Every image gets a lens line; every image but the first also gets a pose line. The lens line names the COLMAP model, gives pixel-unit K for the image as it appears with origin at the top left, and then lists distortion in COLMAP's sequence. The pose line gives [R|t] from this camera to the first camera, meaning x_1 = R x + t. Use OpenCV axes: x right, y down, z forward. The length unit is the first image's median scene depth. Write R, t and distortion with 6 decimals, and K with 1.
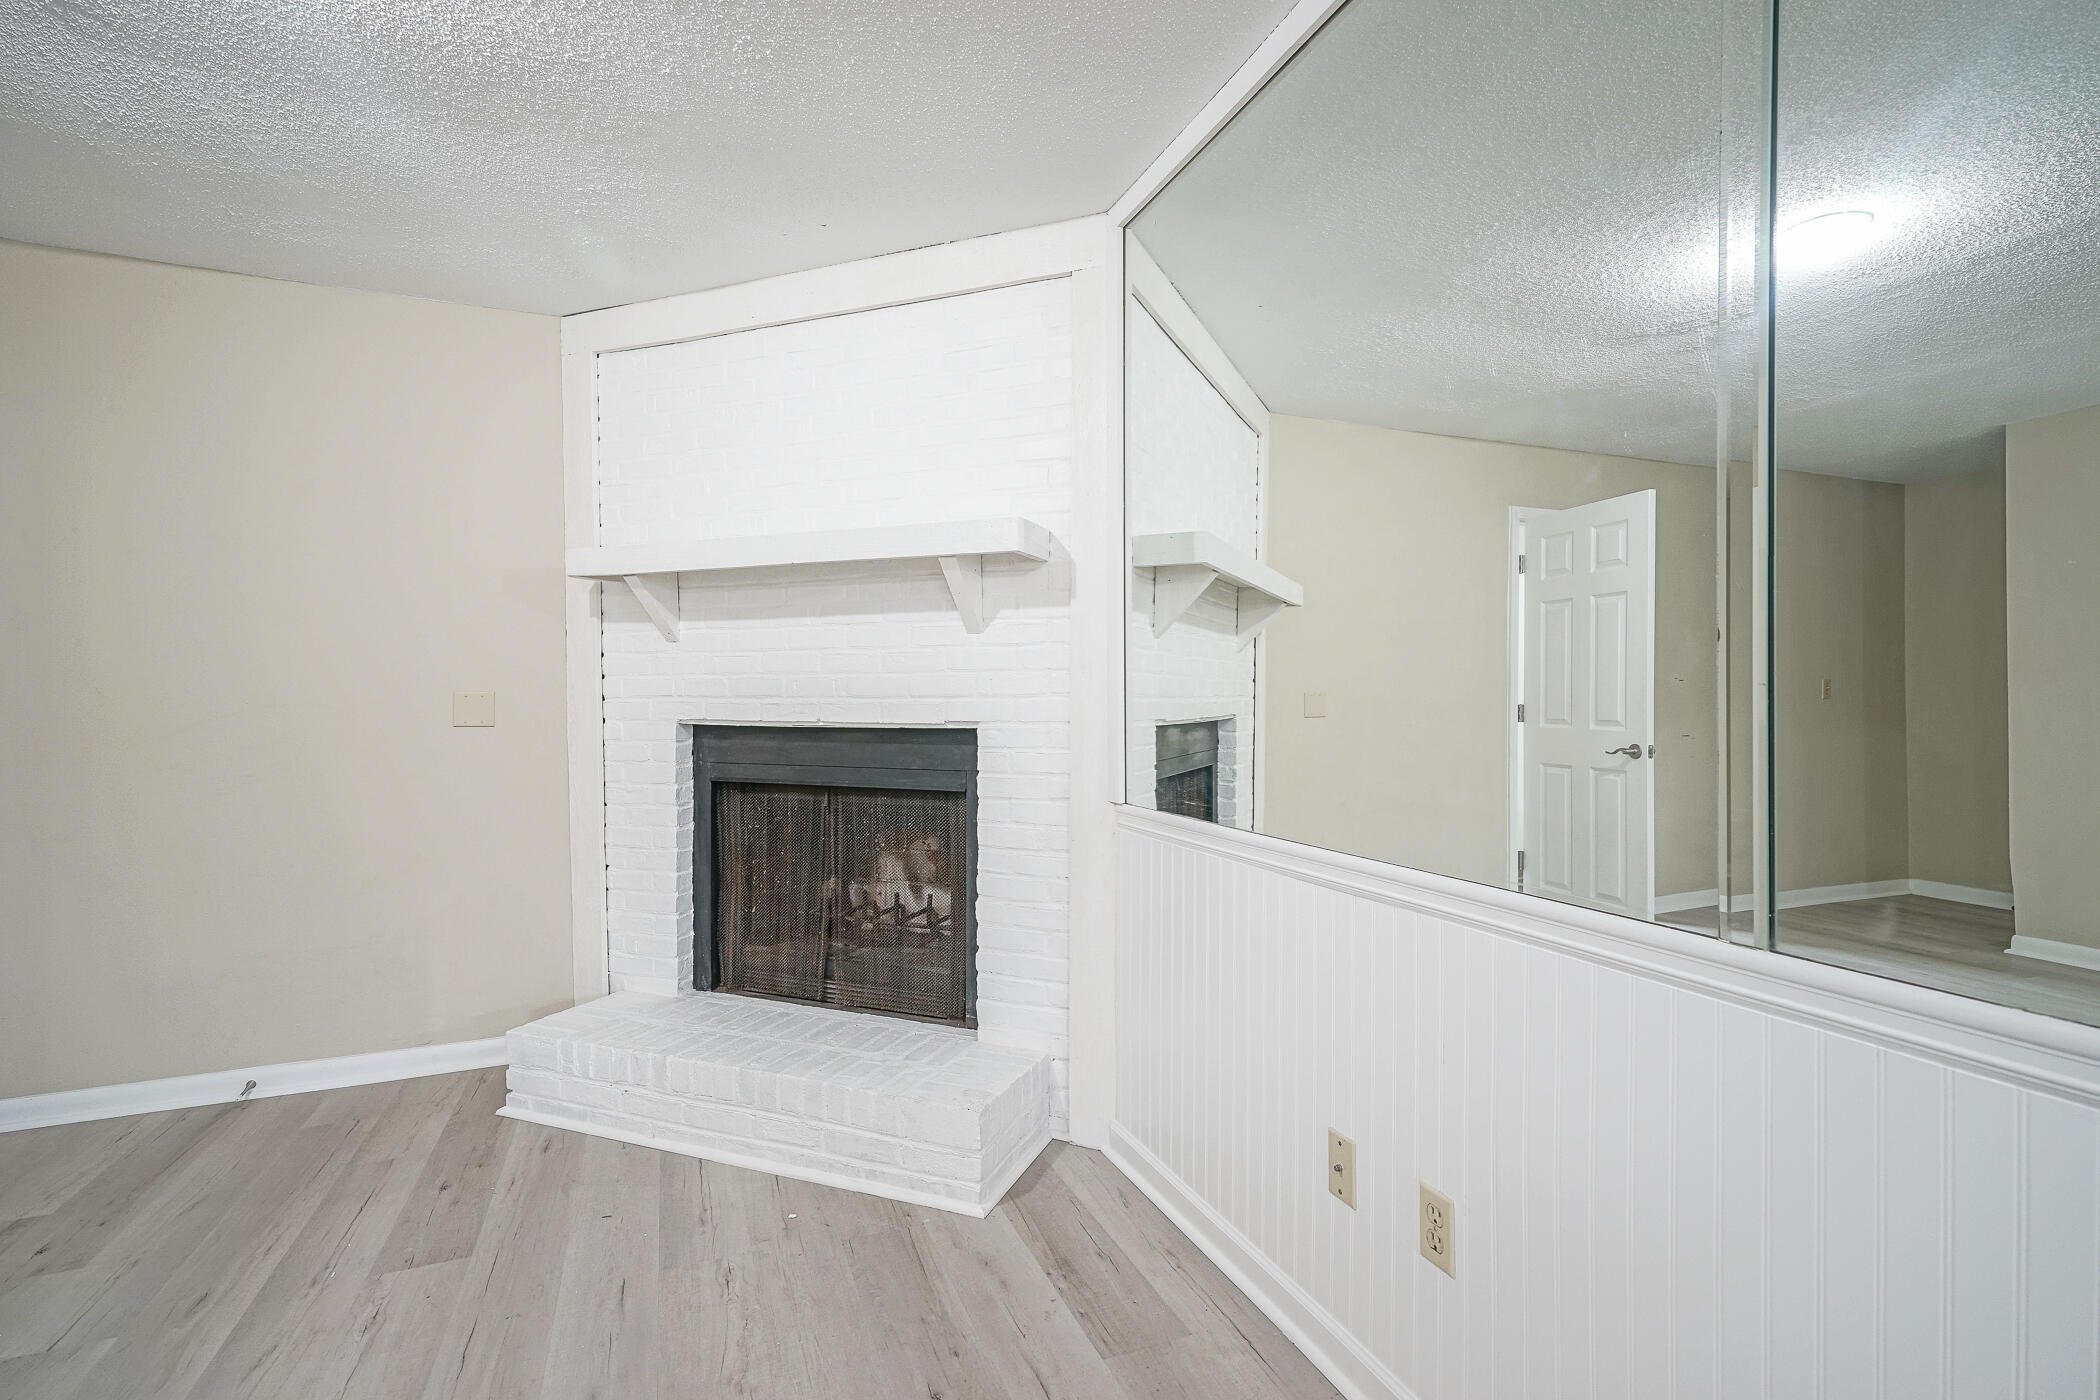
lens RADIAL K [[954.5, 0, 1048.8], [0, 954.5, 699.9], [0, 0, 1]] dist [-0.004071, 0.009781]
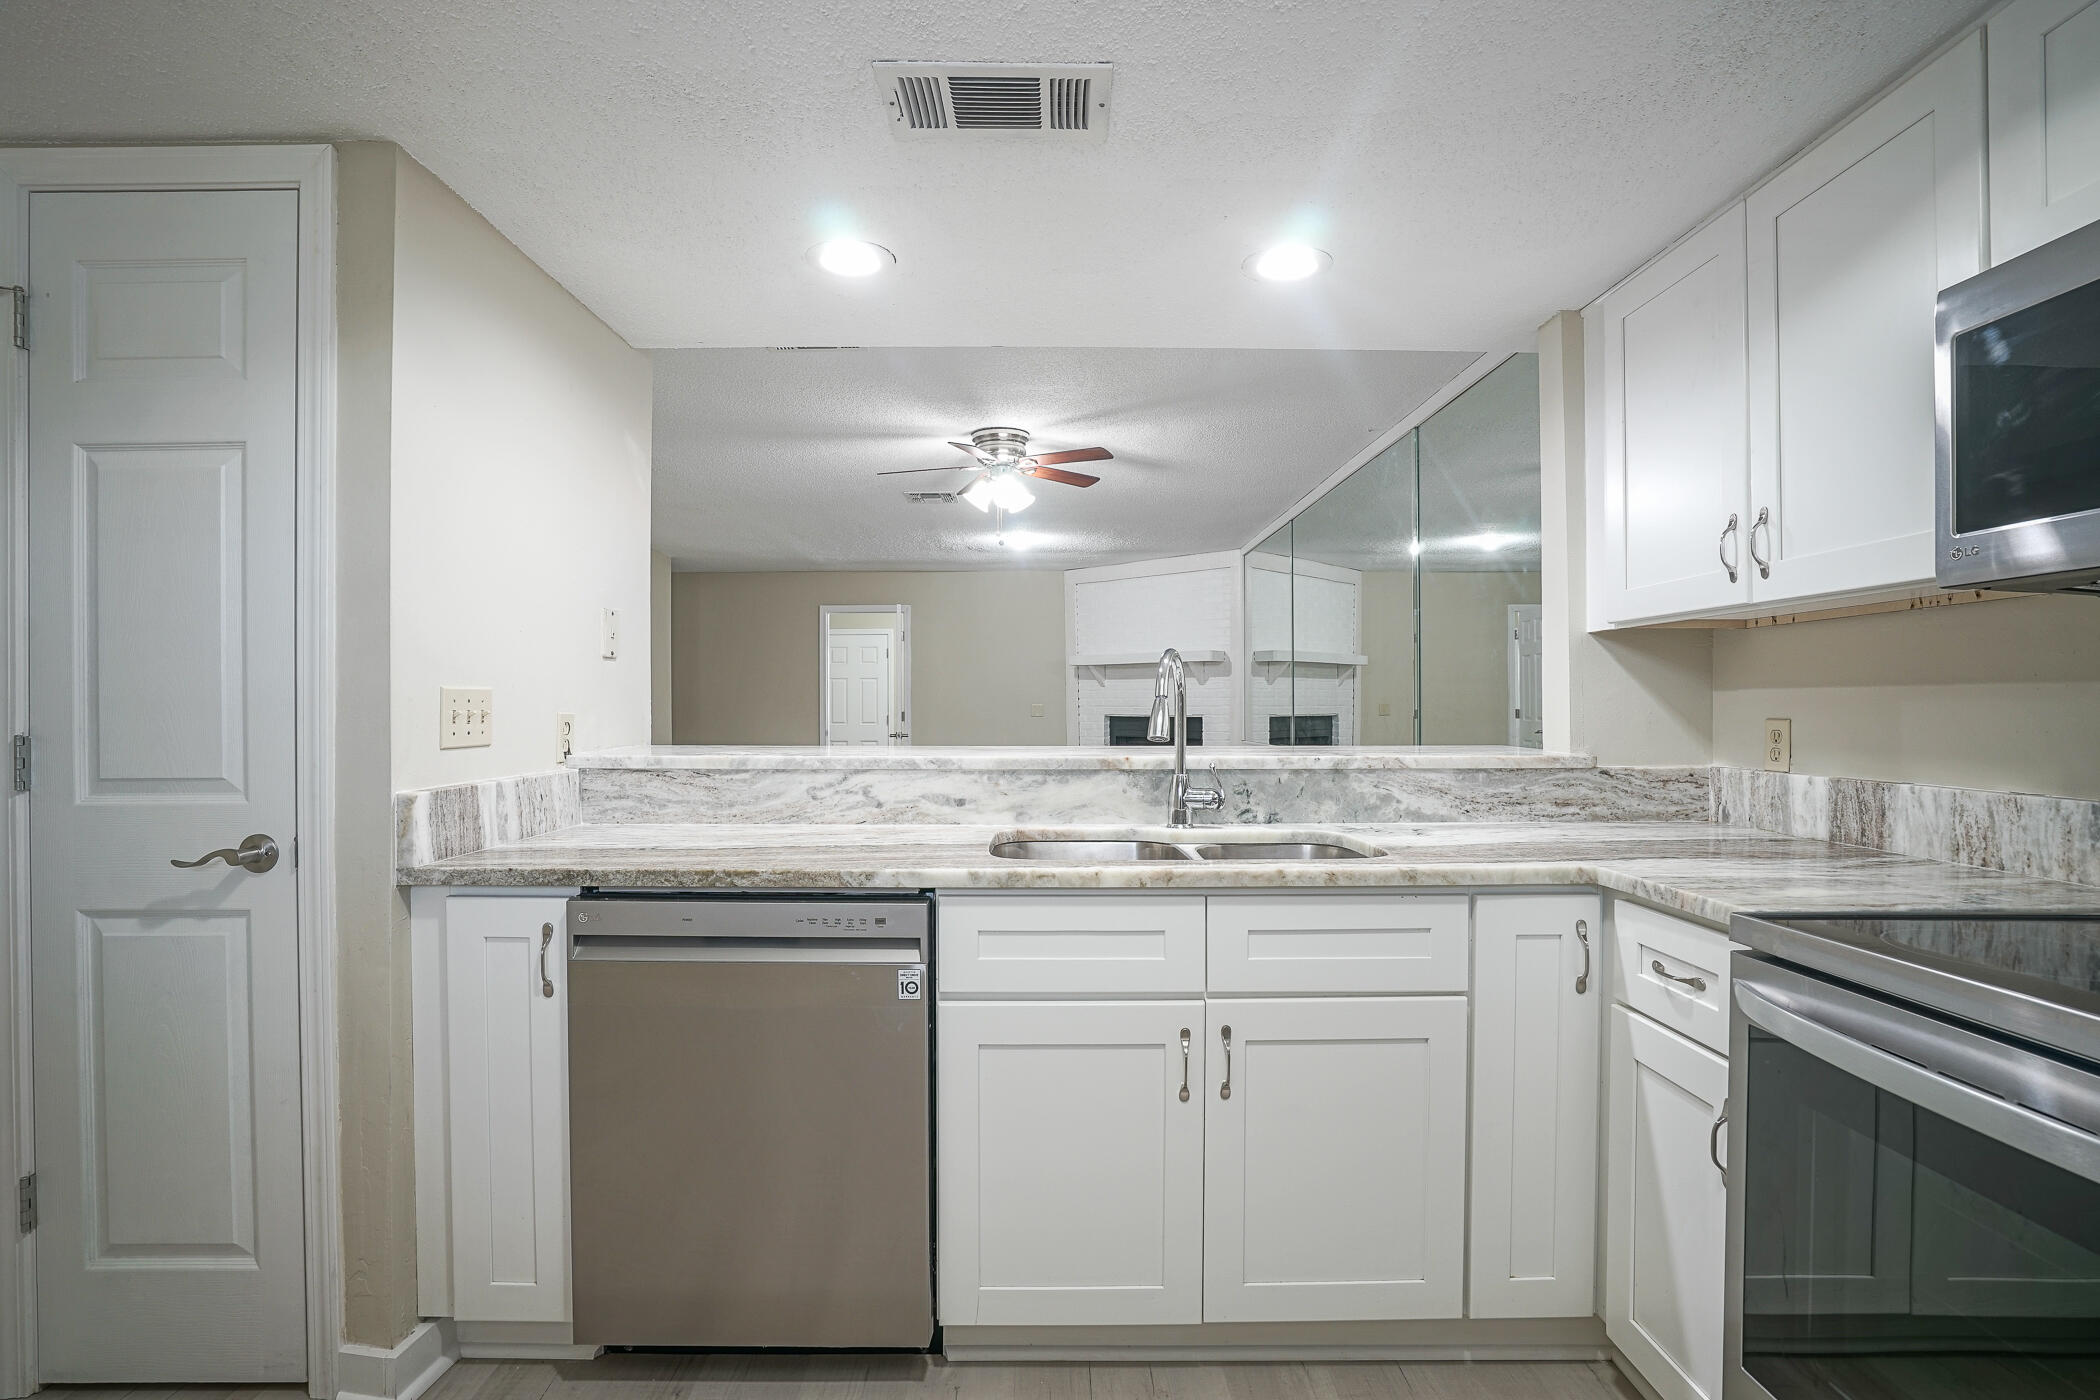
lens RADIAL K [[986.1, 0, 1049.7], [0, 986.1, 704.6], [0, 0, 1]] dist [-0.053930, 0.016661]
pose [[0.929939, -0.003859, -0.367693, 0.555901], [0.001846, 0.999981, -0.005826, 0.007428], [0.367708, 0.004739, 0.929929, -1.851209]]
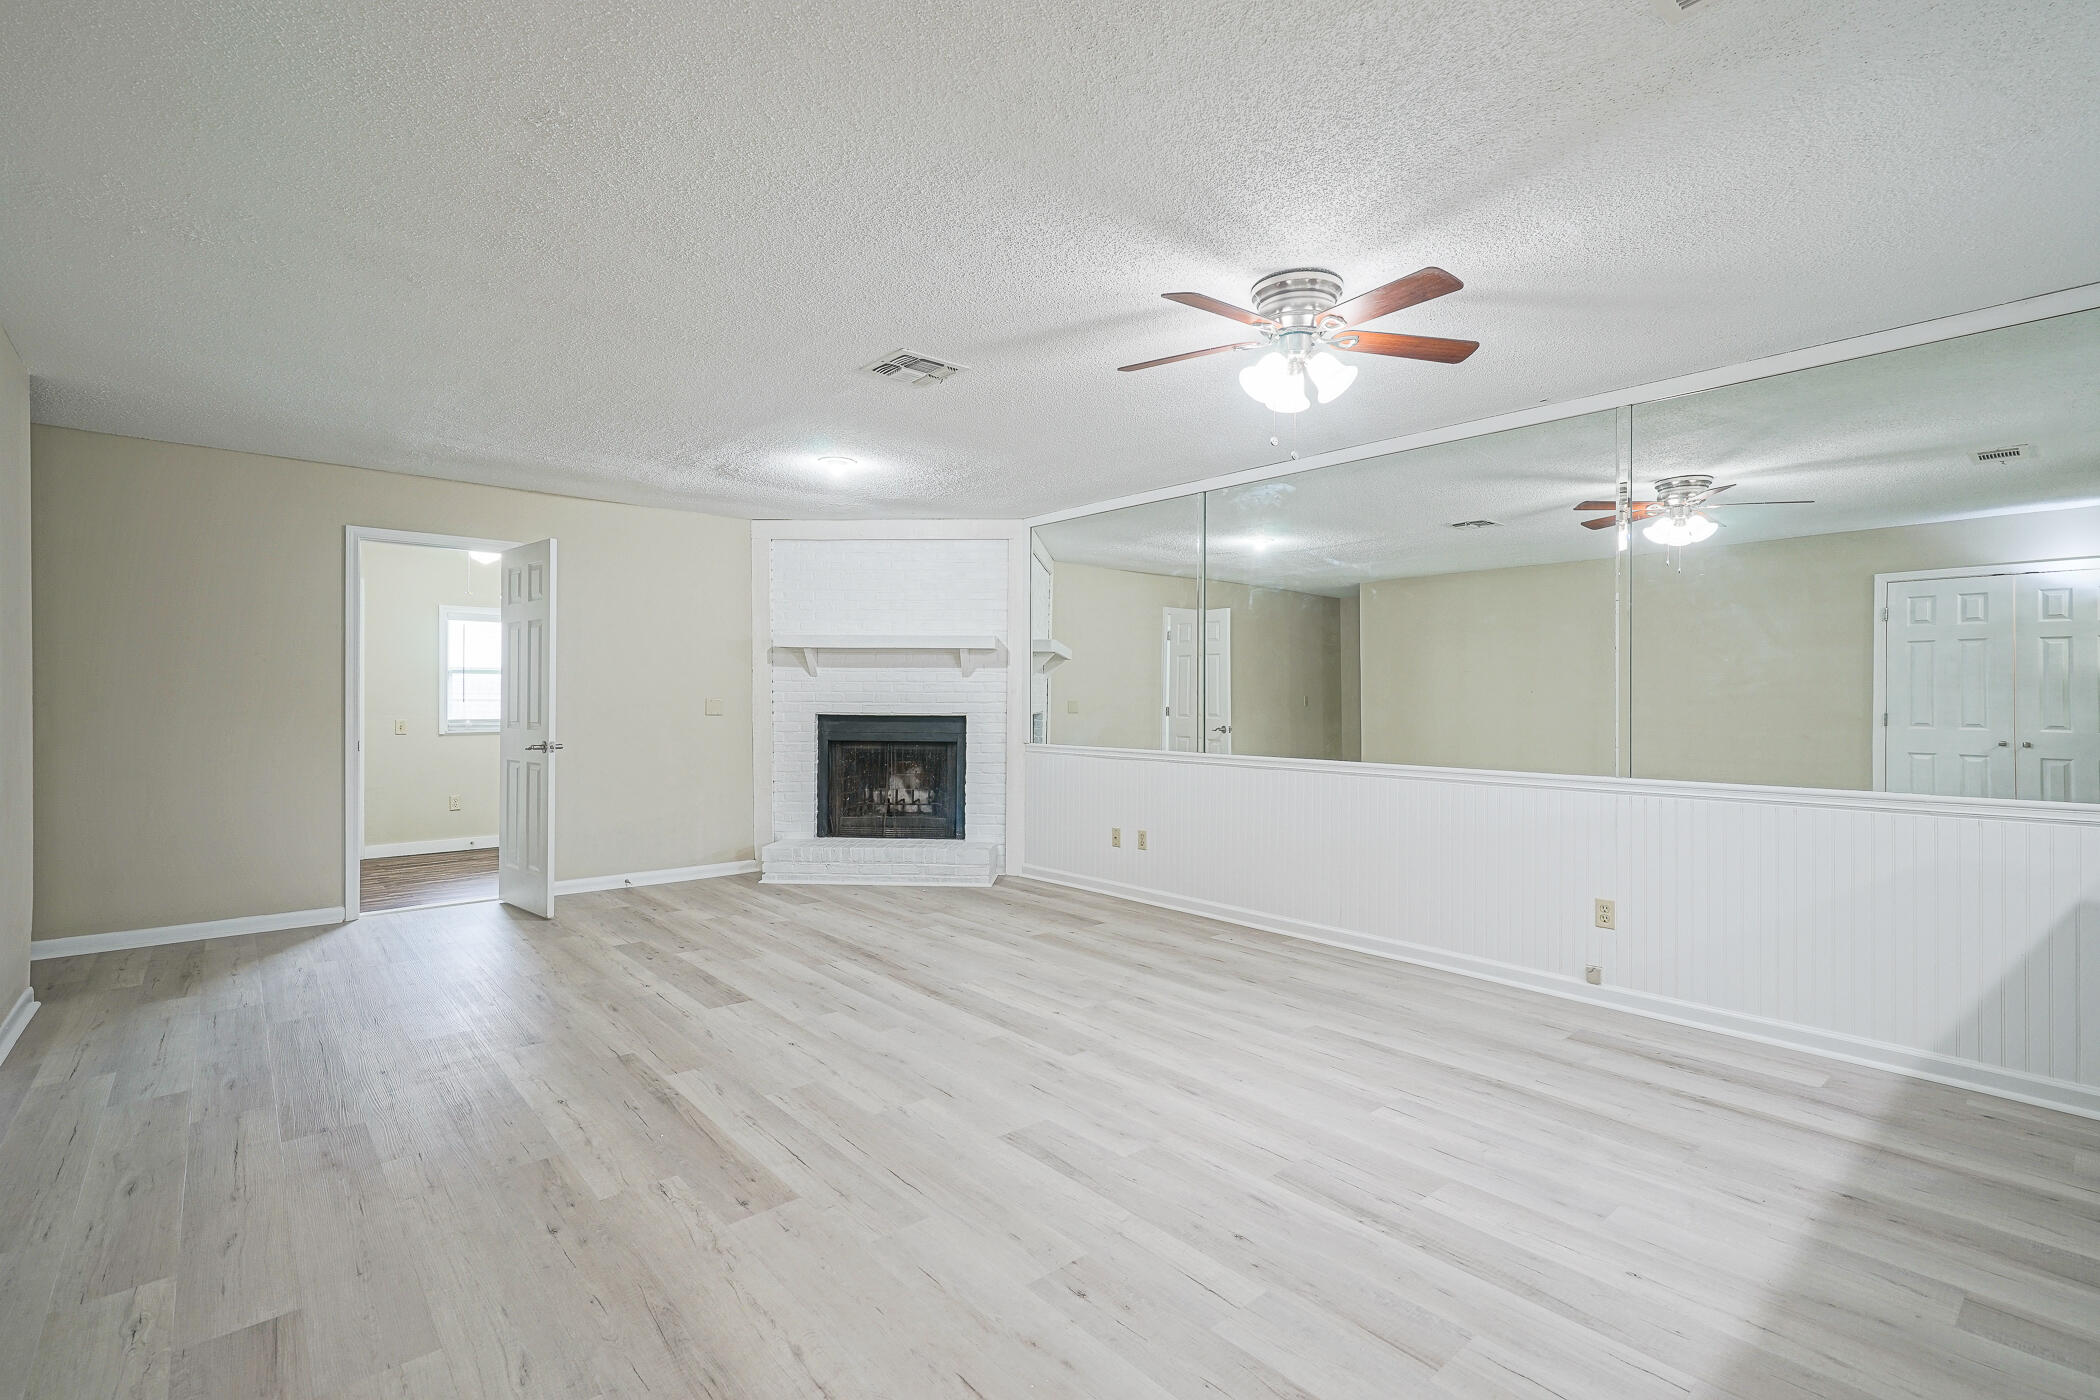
lens RADIAL K [[954.5, 0, 1047.3], [0, 954.5, 701.4], [0, 0, 1]] dist [-0.004071, 0.009781]
pose [[0.947627, 0.006392, 0.319315, -0.611931], [-0.005222, 0.999976, -0.004520, 0.003034], [-0.319336, 0.002616, 0.947638, -1.301249]]
